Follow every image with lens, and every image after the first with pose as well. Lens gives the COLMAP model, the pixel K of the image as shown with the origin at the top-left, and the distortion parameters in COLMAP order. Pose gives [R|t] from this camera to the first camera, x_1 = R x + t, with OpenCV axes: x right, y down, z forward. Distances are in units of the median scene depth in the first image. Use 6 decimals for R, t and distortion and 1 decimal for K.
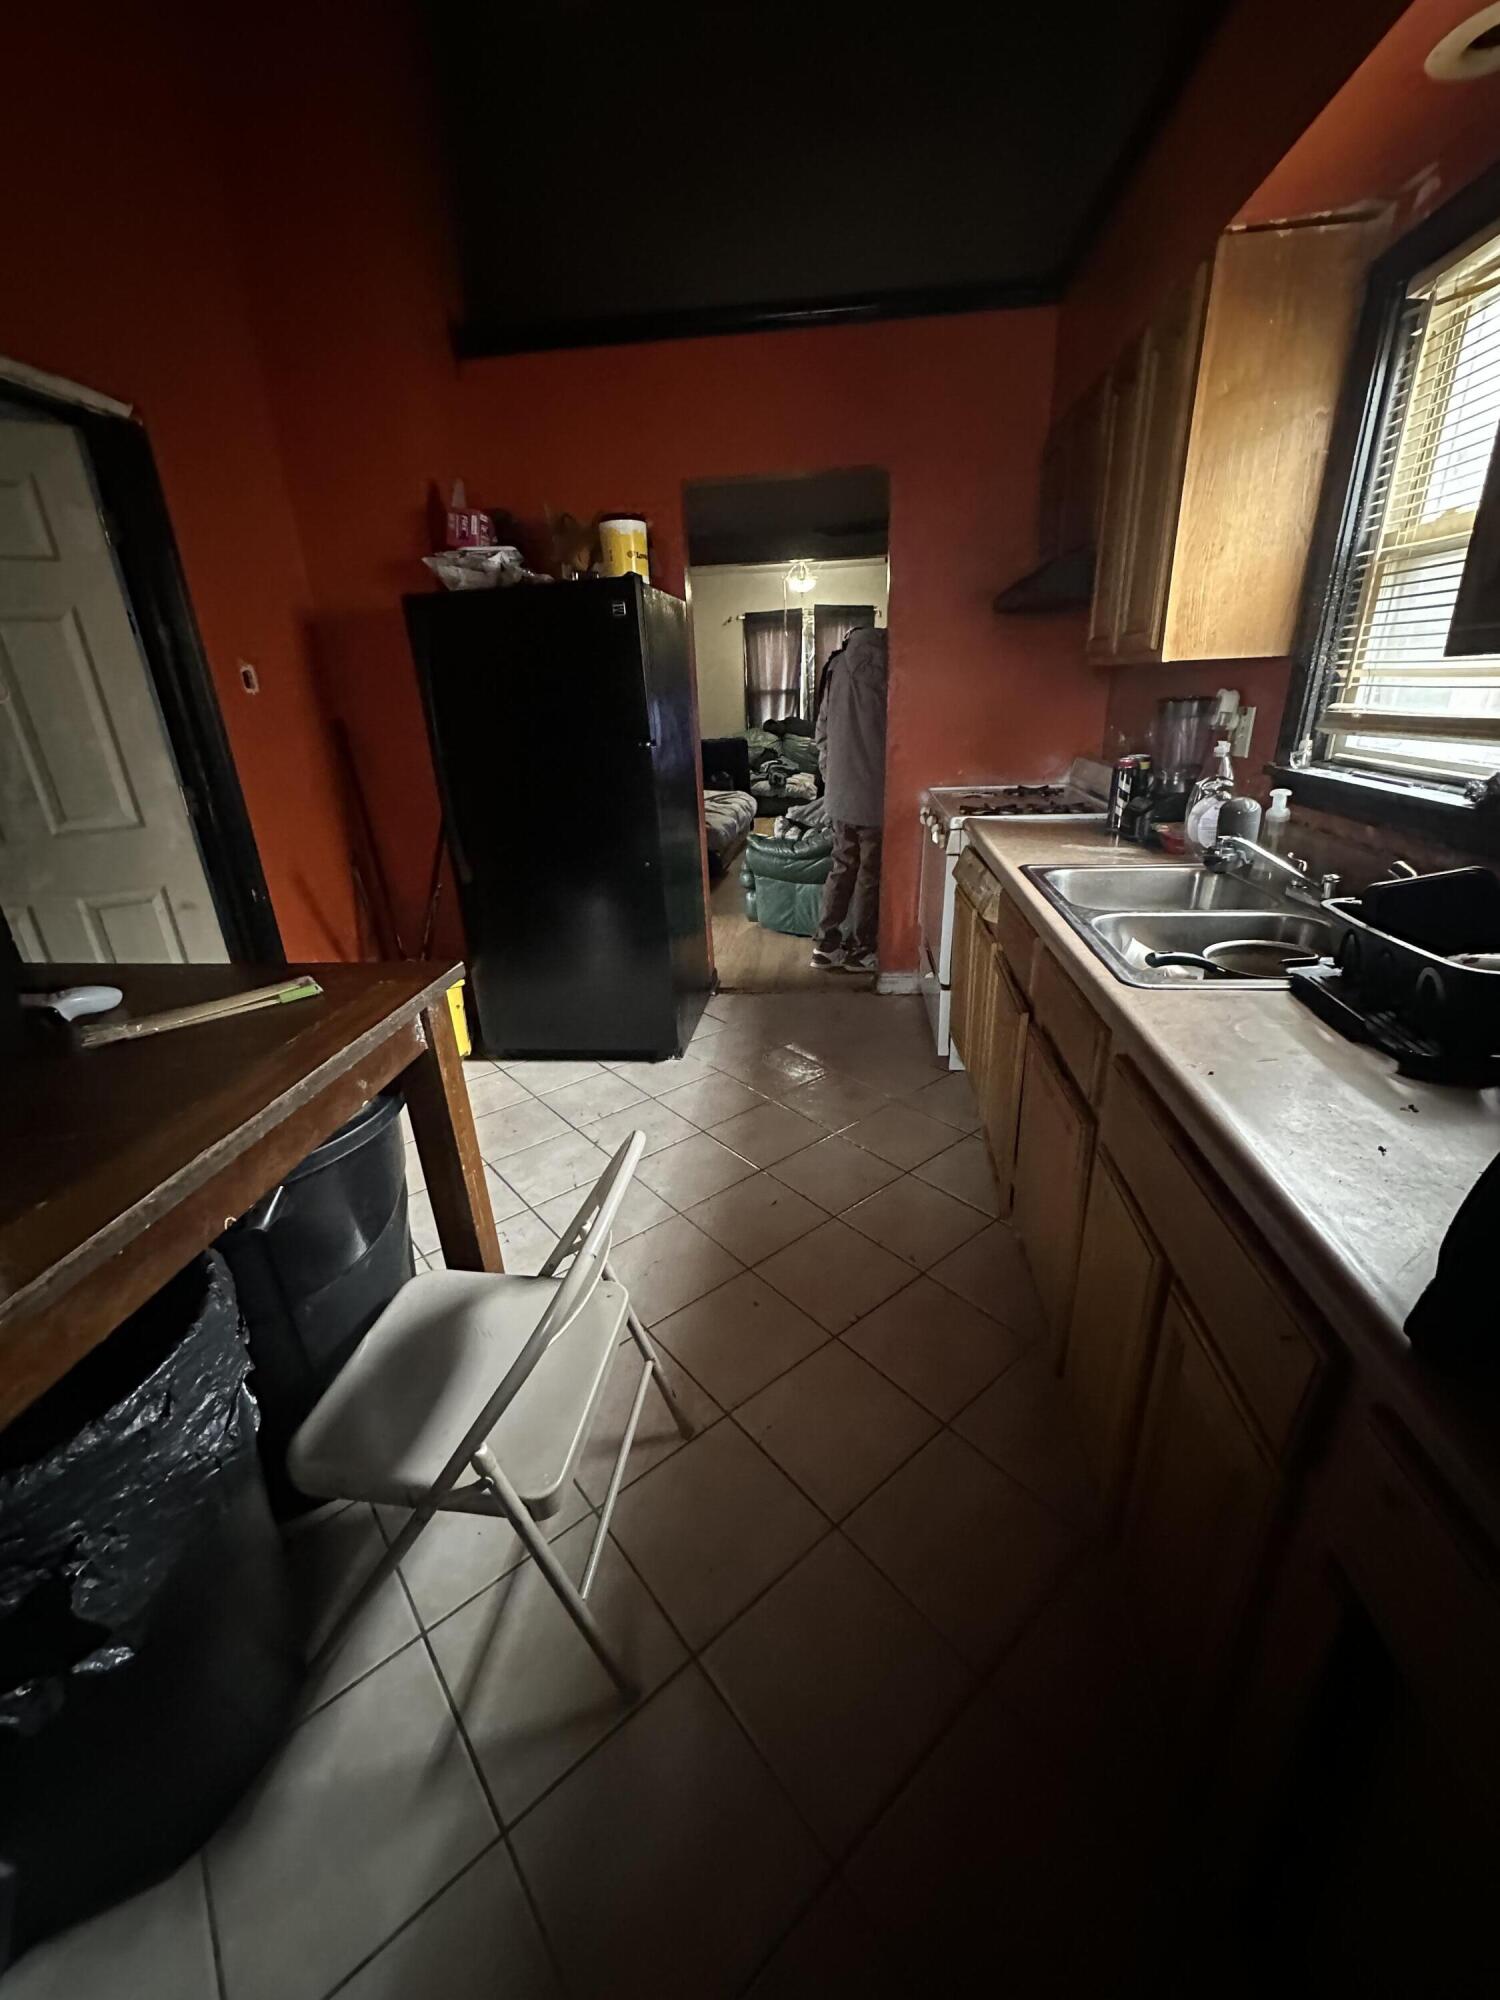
lens RADIAL K [[795.4, 0, 750.0], [0, 795.4, 1000.0], [0, 0, 1]] dist [-0.001870, 0.000327]
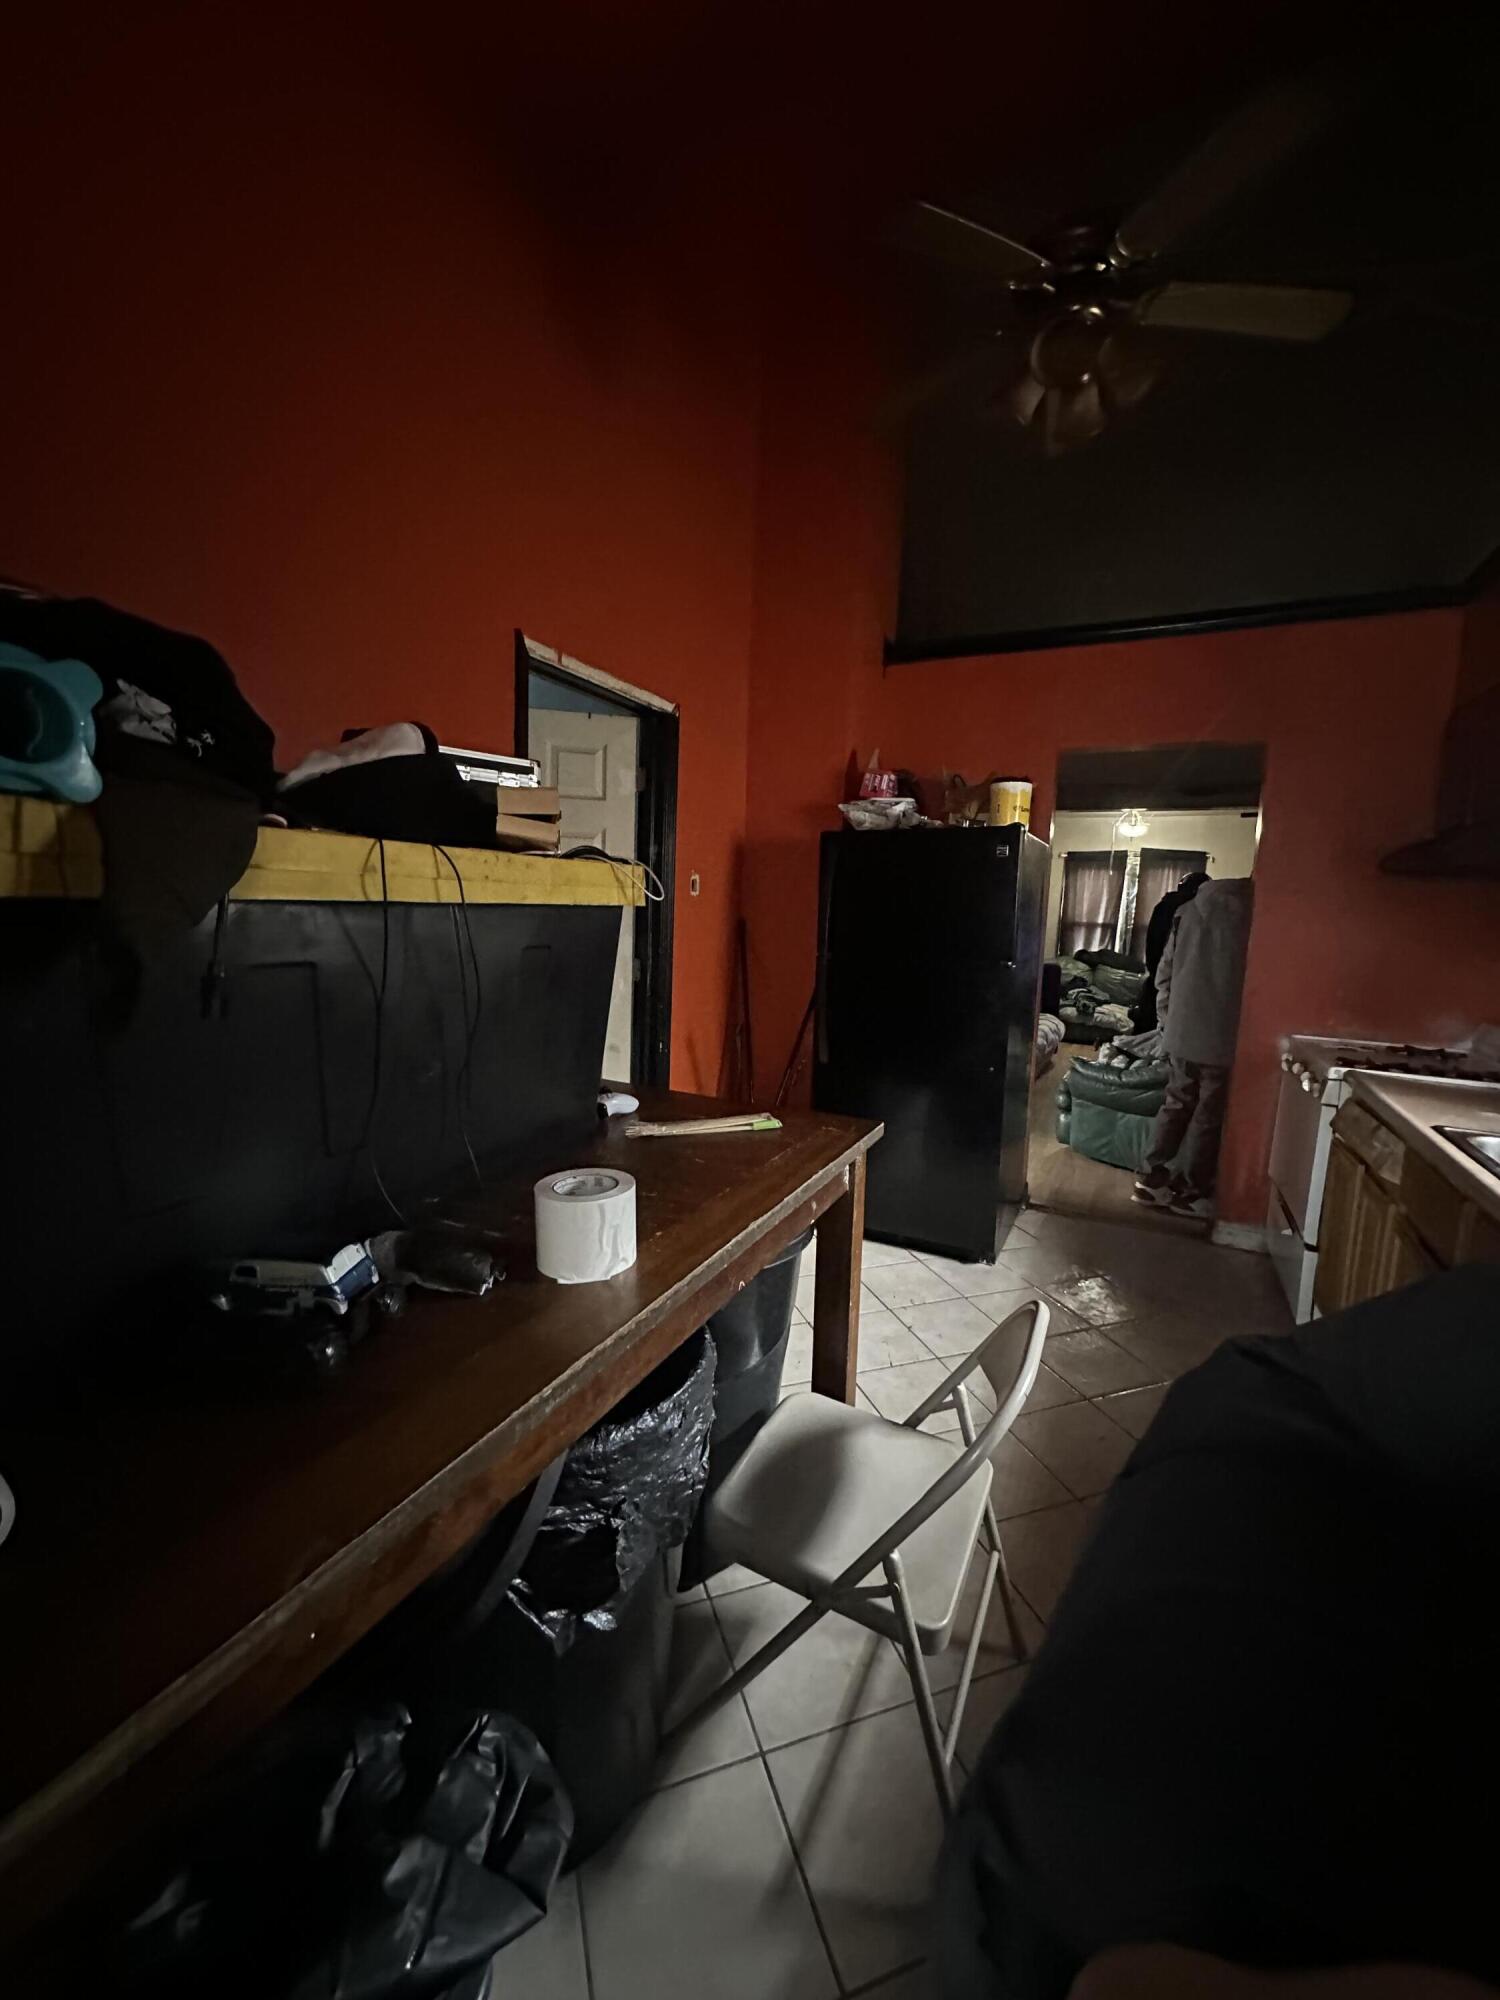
lens RADIAL K [[795.4, 0, 750.0], [0, 795.4, 1000.0], [0, 0, 1]] dist [-0.001870, 0.000327]
pose [[0.935941, 0.115053, -0.332833, -0.079344], [-0.195449, 0.955909, -0.219176, 0.034947], [0.292941, 0.270188, 0.917161, -0.093050]]
